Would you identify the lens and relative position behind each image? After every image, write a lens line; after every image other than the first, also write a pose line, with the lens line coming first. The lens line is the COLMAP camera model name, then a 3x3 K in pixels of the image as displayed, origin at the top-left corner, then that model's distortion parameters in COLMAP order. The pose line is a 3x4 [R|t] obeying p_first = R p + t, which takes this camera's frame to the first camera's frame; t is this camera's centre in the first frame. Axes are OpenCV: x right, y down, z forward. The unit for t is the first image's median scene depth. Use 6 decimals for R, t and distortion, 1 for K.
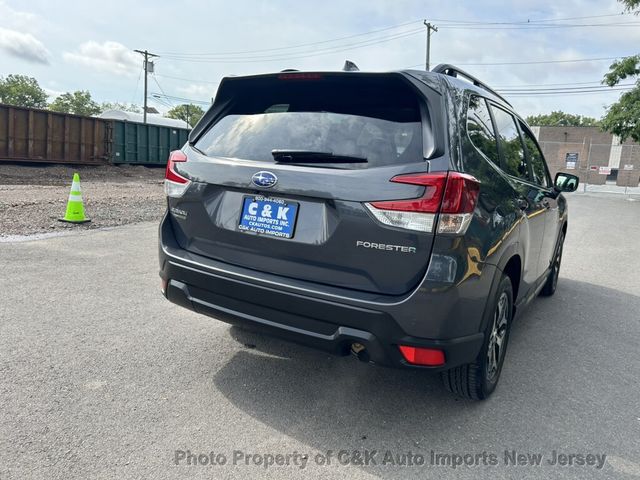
lens RADIAL K [[522.9, 0, 323.3], [0, 522.9, 239.9], [0, 0, 1]] dist [0.026391, -0.007931]
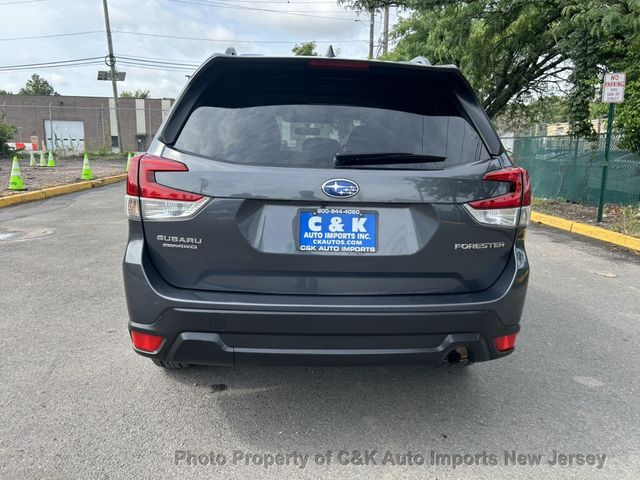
lens RADIAL K [[522.3, 0, 323.2], [0, 522.3, 226.2], [0, 0, 1]] dist [0.029223, -0.011709]
pose [[0.801683, -0.137229, 0.581784, -0.611580], [0.120882, 0.990401, 0.067039, -0.110722], [-0.585399, 0.016583, 0.810576, 0.319874]]
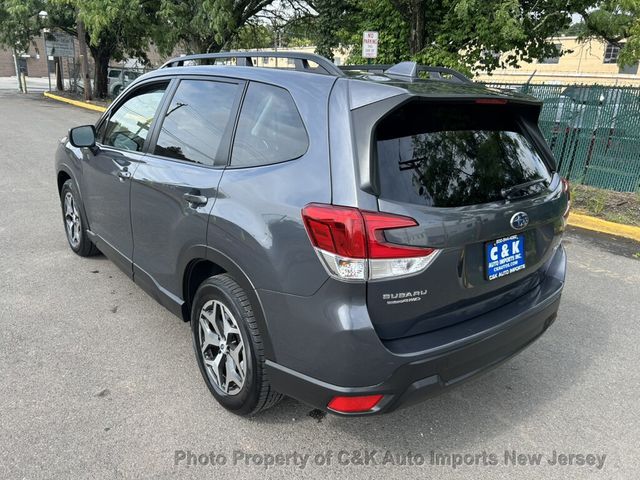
lens RADIAL K [[522.9, 0, 323.3], [0, 522.9, 239.9], [0, 0, 1]] dist [0.026391, -0.007931]
pose [[0.298588, -0.336306, 0.893165, -1.040998], [0.120919, 0.941646, 0.314137, -0.409314], [-0.946691, 0.014203, 0.321830, 0.992594]]
